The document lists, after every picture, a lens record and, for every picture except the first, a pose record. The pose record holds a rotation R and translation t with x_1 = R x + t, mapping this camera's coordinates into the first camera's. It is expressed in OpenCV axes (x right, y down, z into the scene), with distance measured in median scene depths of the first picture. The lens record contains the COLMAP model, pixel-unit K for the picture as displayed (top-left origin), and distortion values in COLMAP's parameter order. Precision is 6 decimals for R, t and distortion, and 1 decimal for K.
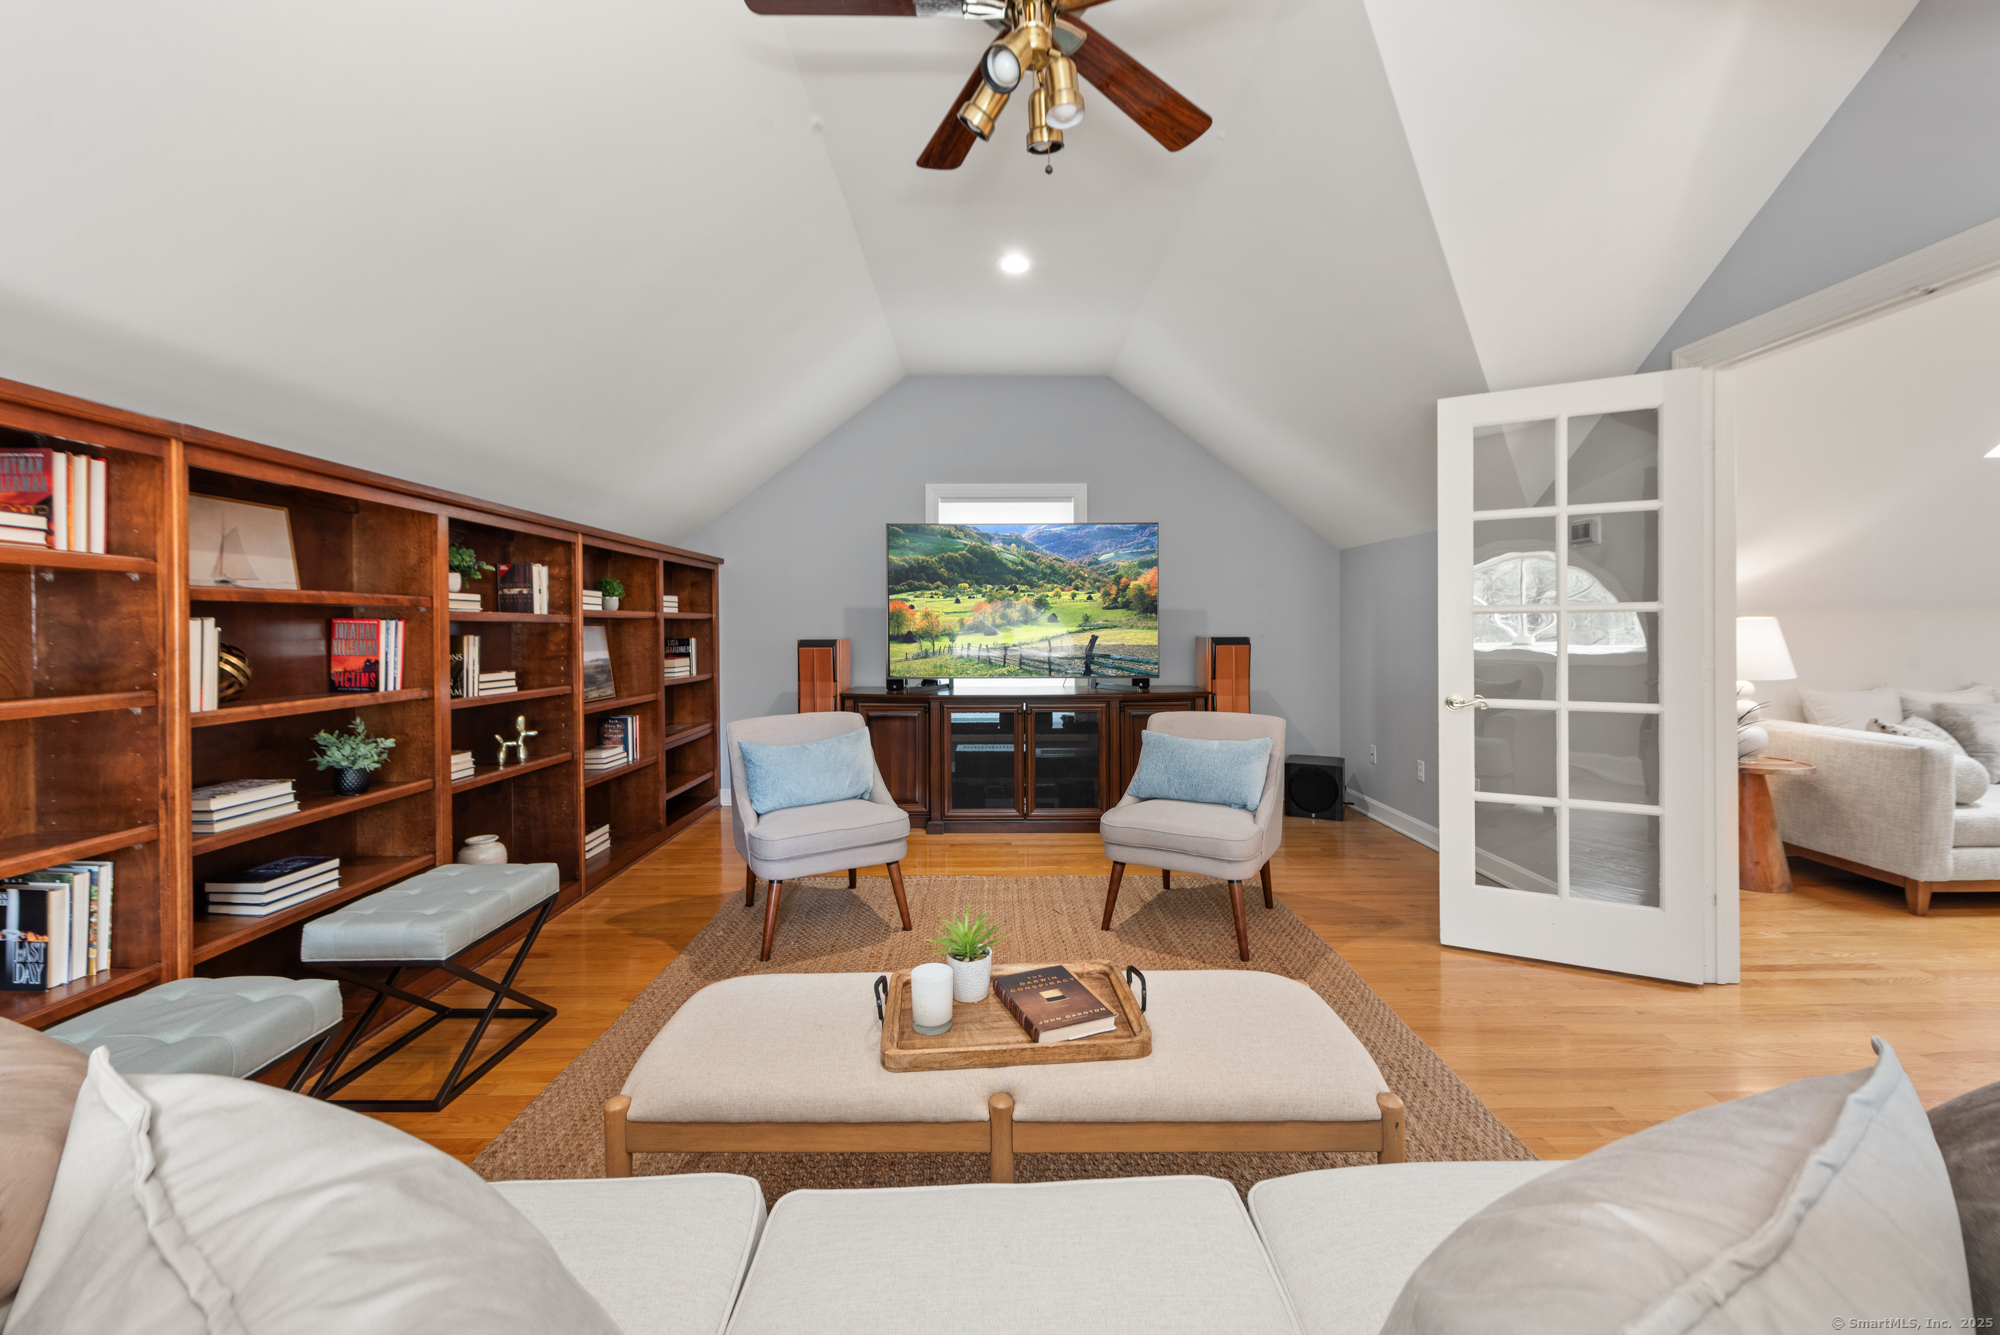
lens RADIAL K [[778.1, 0, 1008.7], [0, 778.1, 633.8], [0, 0, 1]] dist [0.005448, -0.000346]
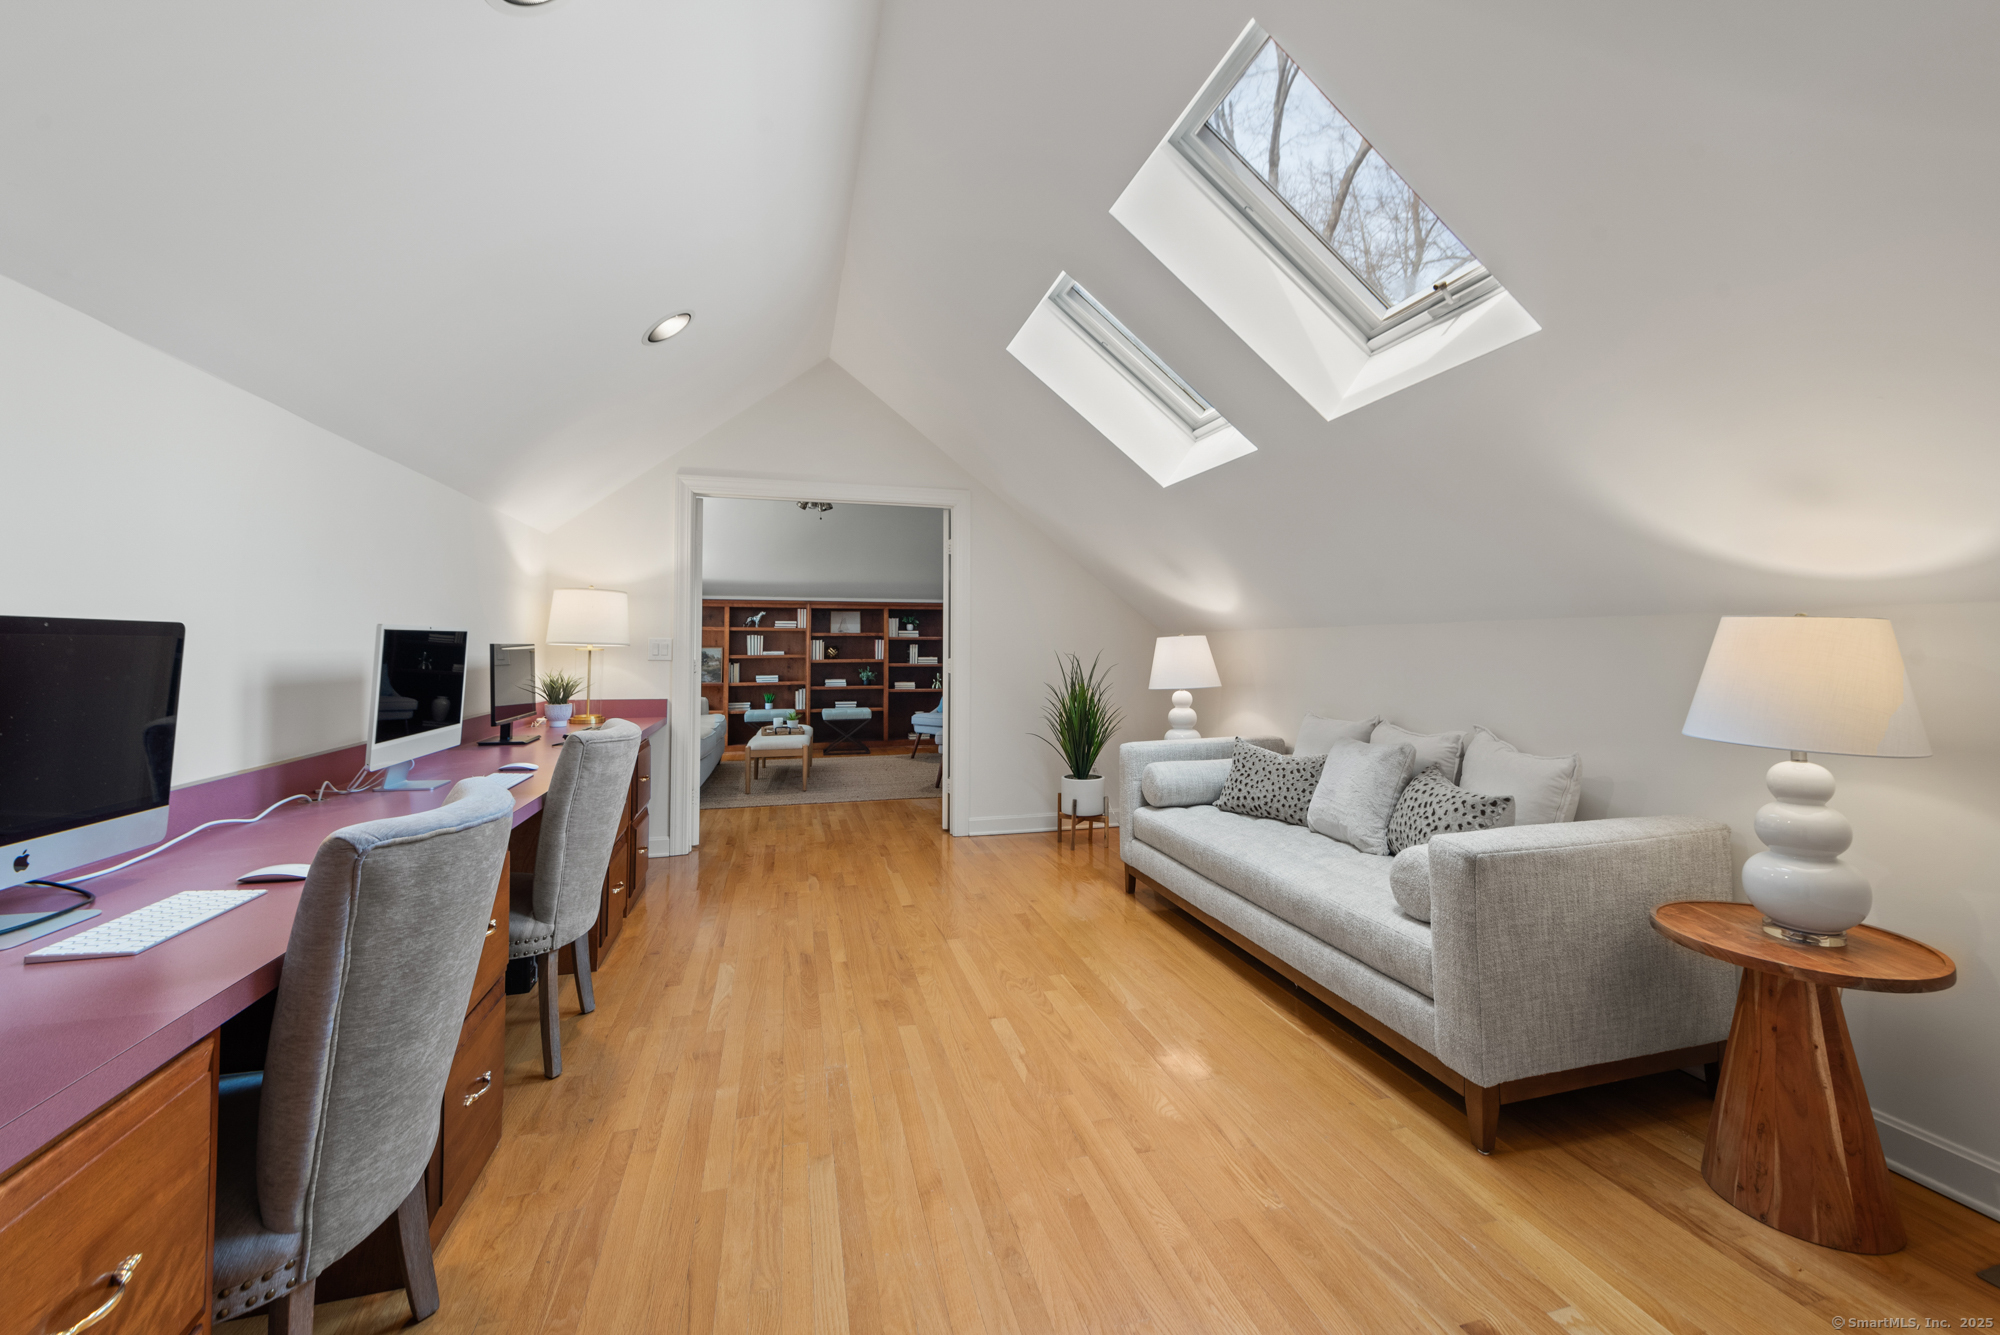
lens RADIAL K [[778.1, 0, 1008.7], [0, 778.1, 633.8], [0, 0, 1]] dist [0.005448, -0.000346]
pose [[0.234088, -0.010936, -0.972154, 2.483897], [-0.007449, 0.999887, -0.013041, -0.002543], [0.972187, 0.010294, 0.233980, 0.657428]]
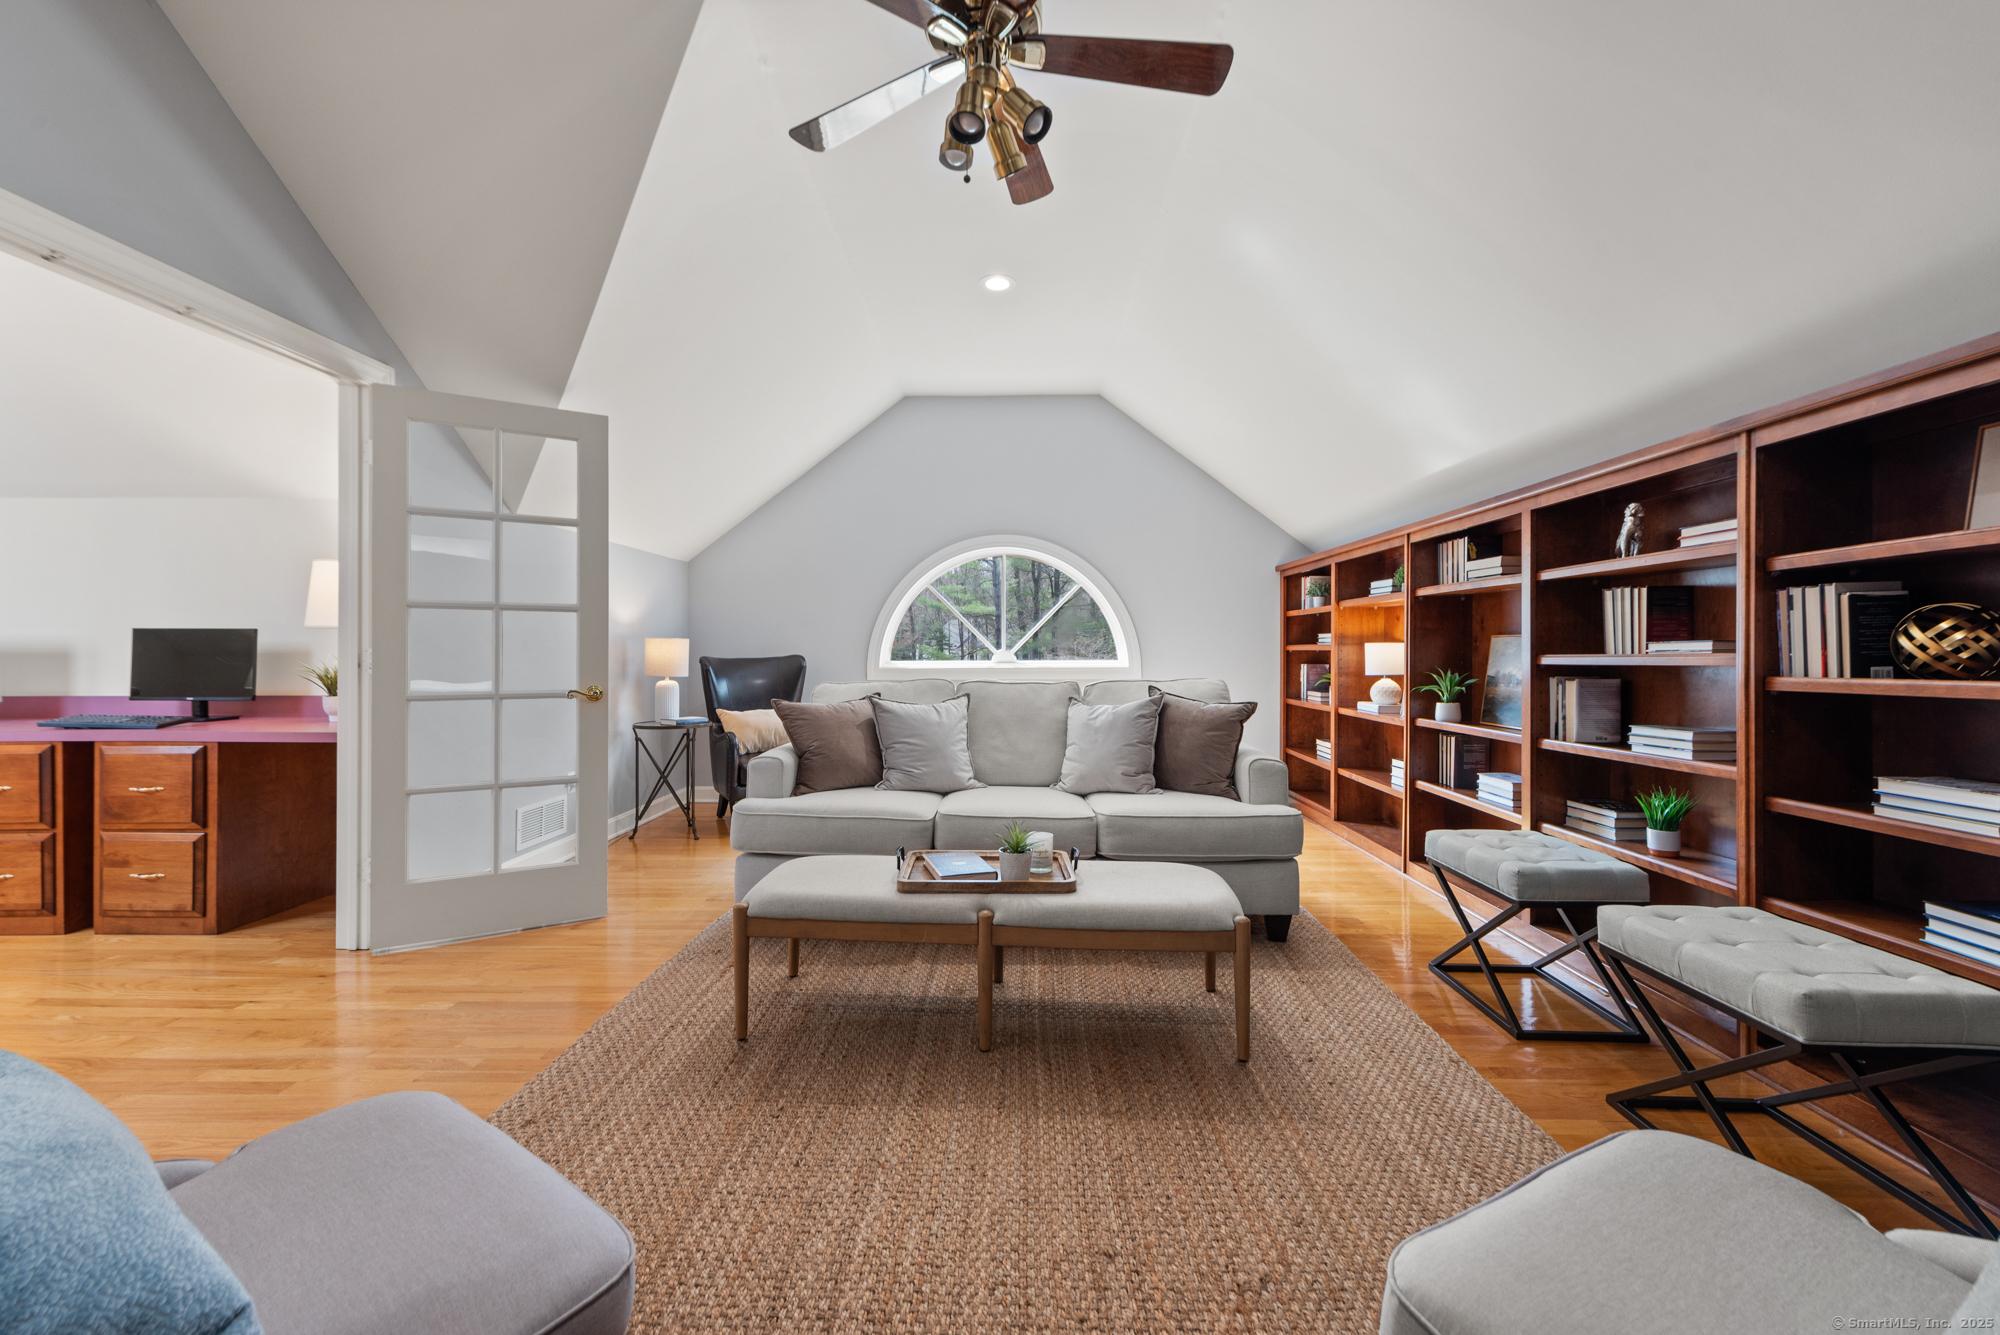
lens RADIAL K [[775.2, 0, 997.8], [0, 775.2, 656.4], [0, 0, 1]] dist [0.006312, -0.000065]
pose [[-0.998281, 0.009324, 0.057859, -0.025451], [0.009798, 0.999921, 0.007911, 0.034580], [-0.057781, 0.008465, -0.998293, 1.337047]]
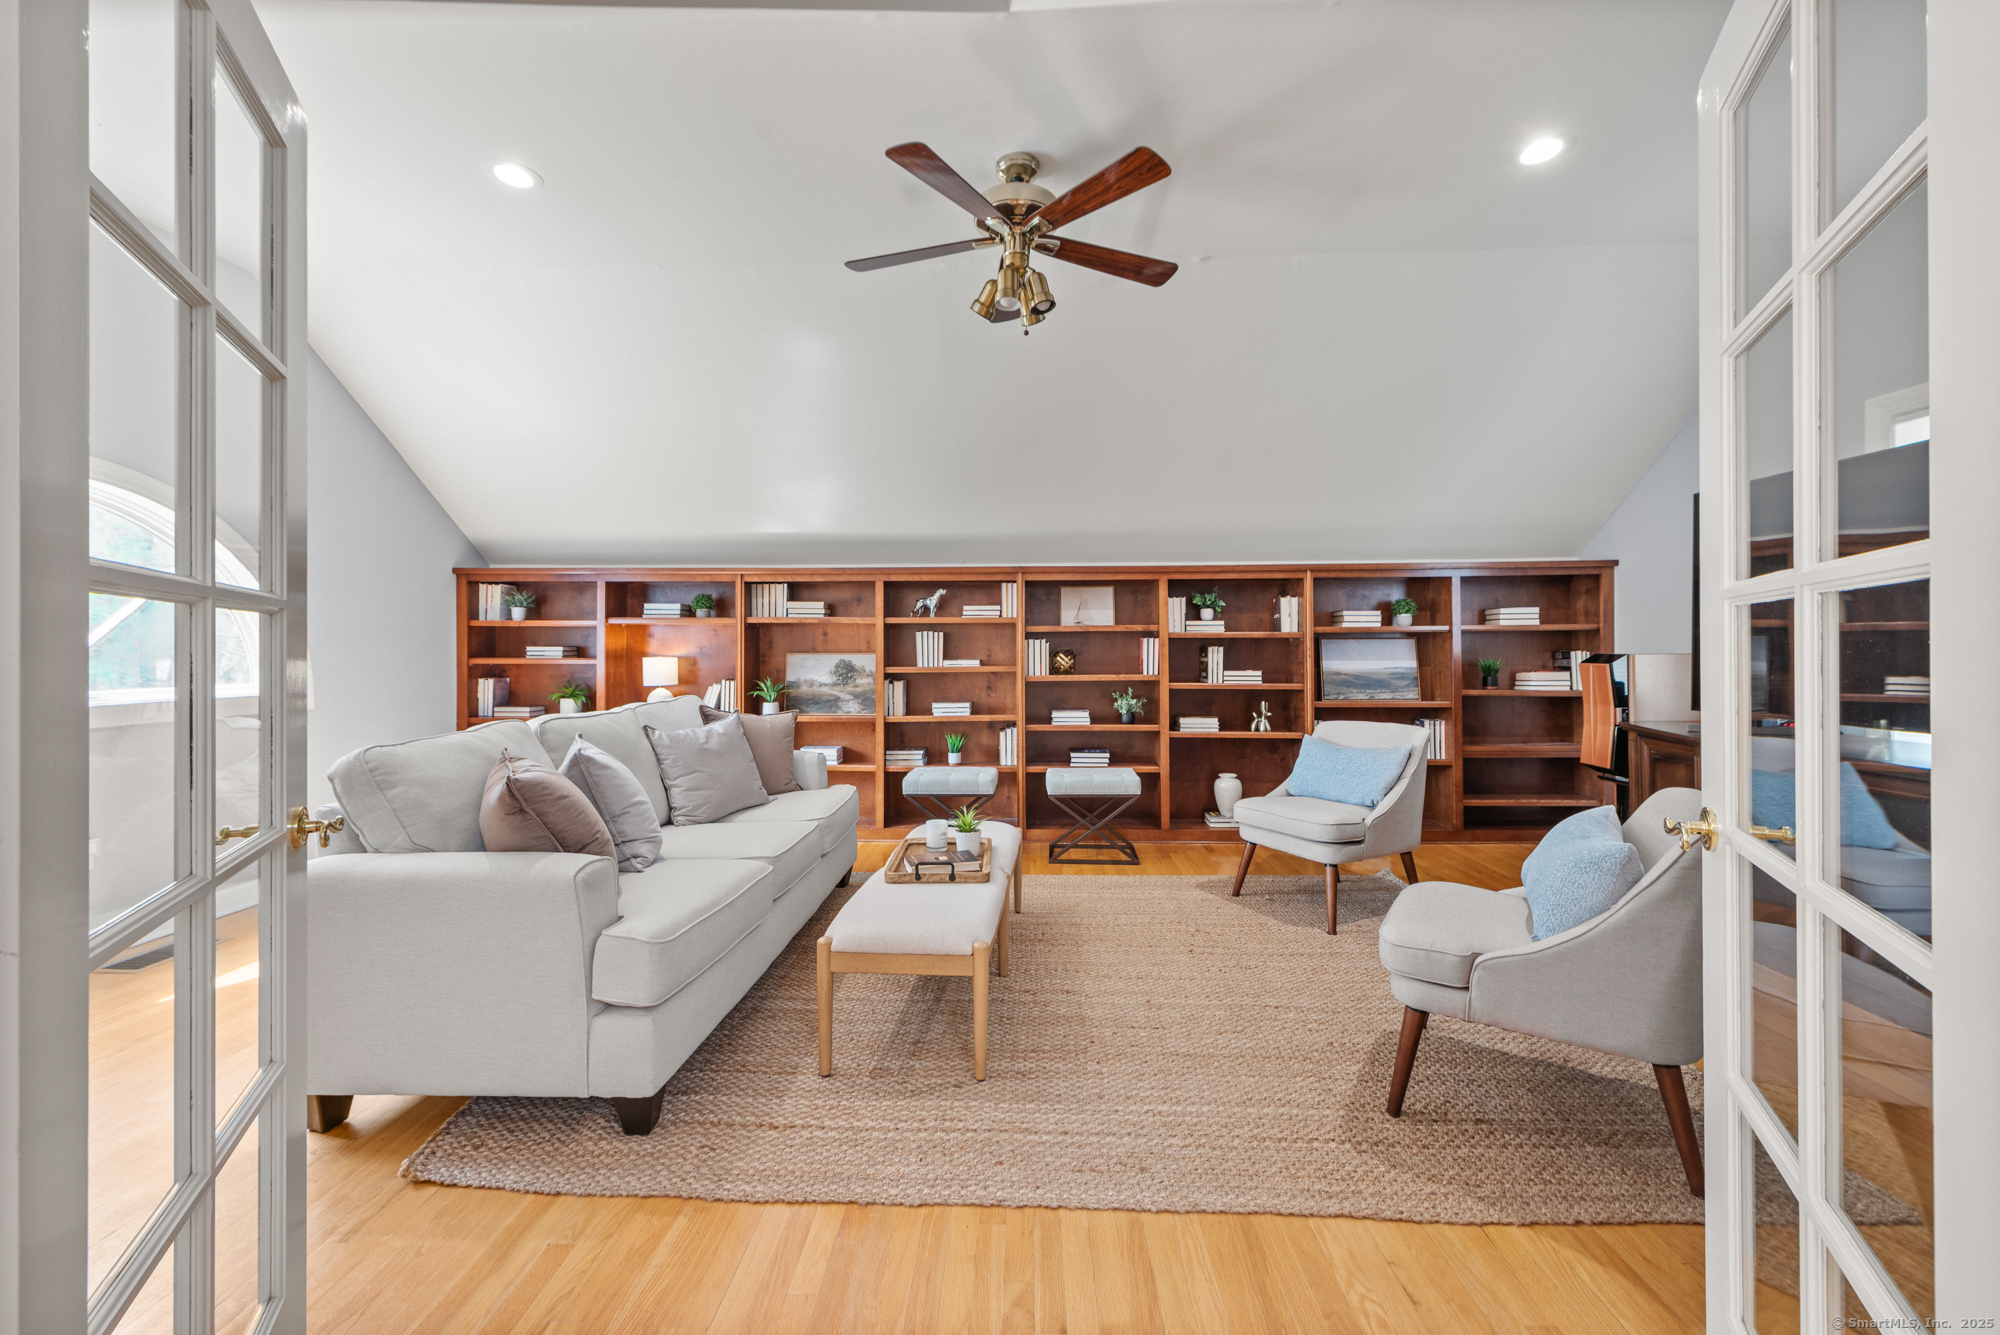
lens RADIAL K [[778.1, 0, 1008.7], [0, 778.1, 633.8], [0, 0, 1]] dist [0.005448, -0.000346]
pose [[-0.061515, -0.014131, -0.998006, 0.993193], [-0.001699, 0.999900, -0.014053, -0.000903], [0.998105, 0.000832, -0.061533, 0.684244]]
